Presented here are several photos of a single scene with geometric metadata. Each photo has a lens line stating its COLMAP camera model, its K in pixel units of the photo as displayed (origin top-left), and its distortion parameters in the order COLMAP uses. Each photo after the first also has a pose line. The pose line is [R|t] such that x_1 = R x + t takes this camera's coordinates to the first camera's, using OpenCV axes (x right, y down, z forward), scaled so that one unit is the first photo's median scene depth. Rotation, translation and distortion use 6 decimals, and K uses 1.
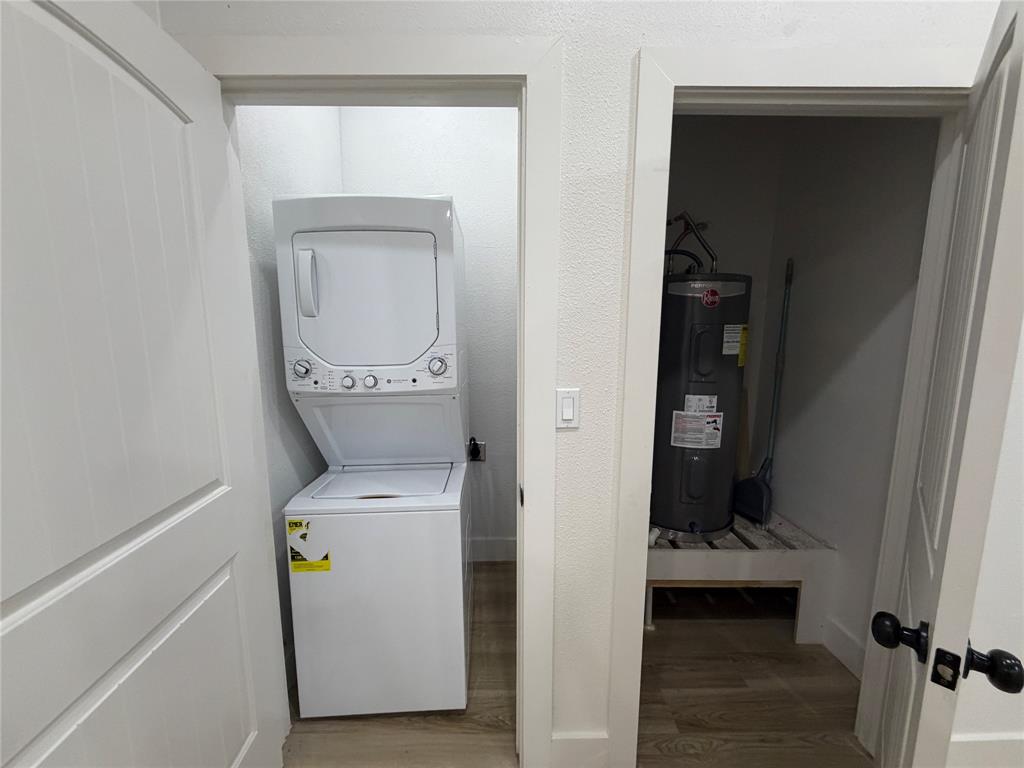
lens RADIAL K [[408.3, 0, 513.7], [0, 408.3, 378.2], [0, 0, 1]] dist [-0.000208, -0.000373]
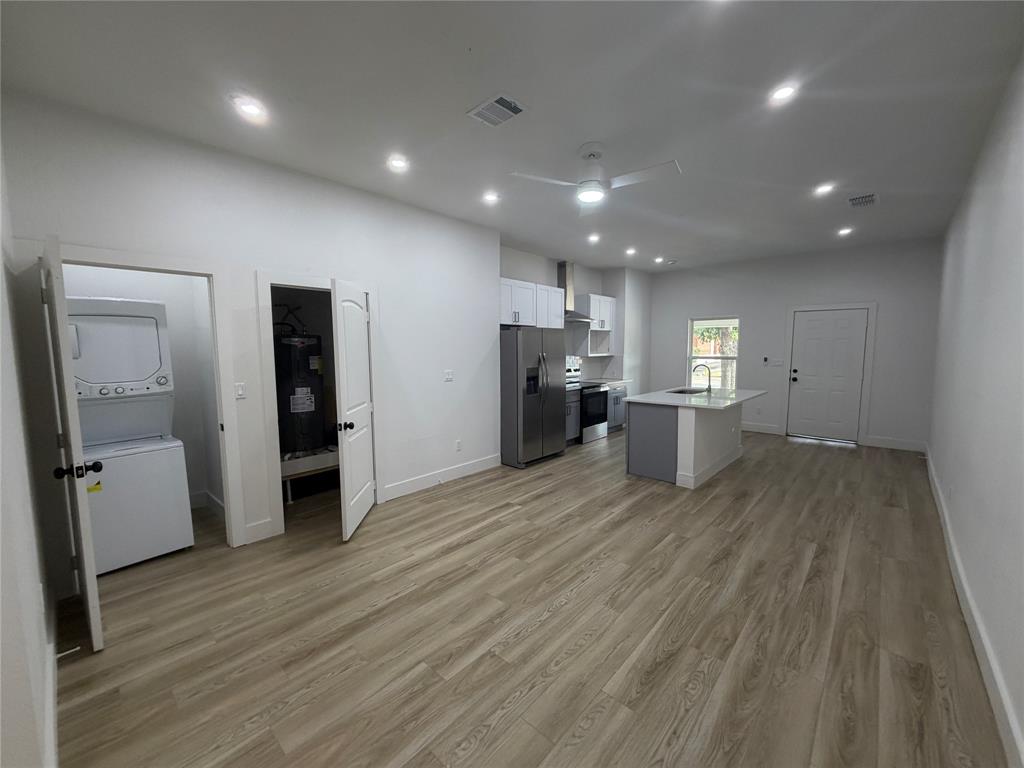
lens RADIAL K [[408.3, 0, 511.4], [0, 408.3, 387.8], [0, 0, 1]] dist [-0.000208, -0.000373]
pose [[0.688111, -0.079902, 0.721192, -0.440753], [0.104706, 0.994450, 0.010273, 0.164609], [-0.718011, 0.068445, 0.692659, -1.639710]]
